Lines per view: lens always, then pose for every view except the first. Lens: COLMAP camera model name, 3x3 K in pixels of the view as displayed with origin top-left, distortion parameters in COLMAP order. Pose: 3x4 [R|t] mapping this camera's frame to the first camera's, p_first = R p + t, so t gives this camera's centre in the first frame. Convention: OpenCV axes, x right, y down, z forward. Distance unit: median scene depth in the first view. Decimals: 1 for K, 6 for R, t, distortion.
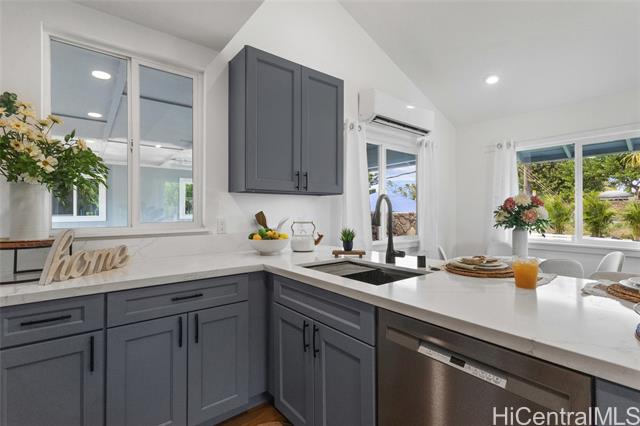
lens RADIAL K [[298.5, 0, 320.6], [0, 298.5, 198.1], [0, 0, 1]] dist [-0.000706, -0.000013]
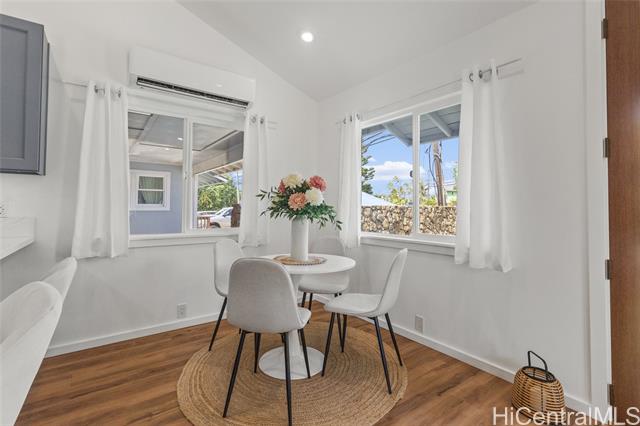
lens RADIAL K [[298.5, 0, 320.6], [0, 298.5, 198.1], [0, 0, 1]] dist [-0.000706, -0.000013]
pose [[0.999796, 0.007559, -0.018718, 0.631248], [-0.007256, 0.999842, 0.016199, 0.031507], [0.018837, -0.016060, 0.999694, 0.174422]]
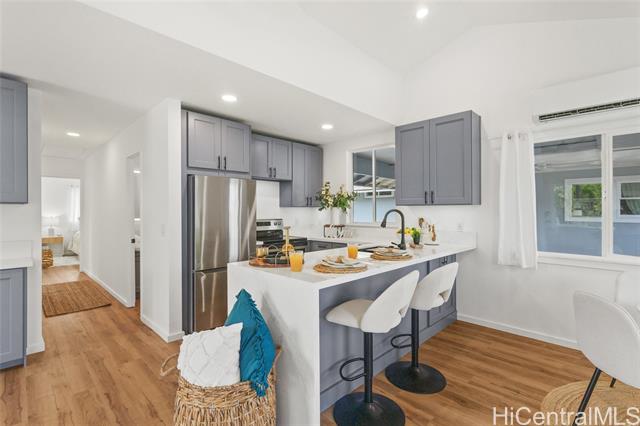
lens RADIAL K [[289.3, 0, 320.0], [0, 289.3, 213.0], [0, 0, 1]] dist [0.000160, 0.000114]
pose [[0.136840, 0.009035, -0.990552, 0.897273], [0.043717, 0.998929, 0.015150, -0.015954], [0.989628, -0.045377, 0.136299, 0.163704]]
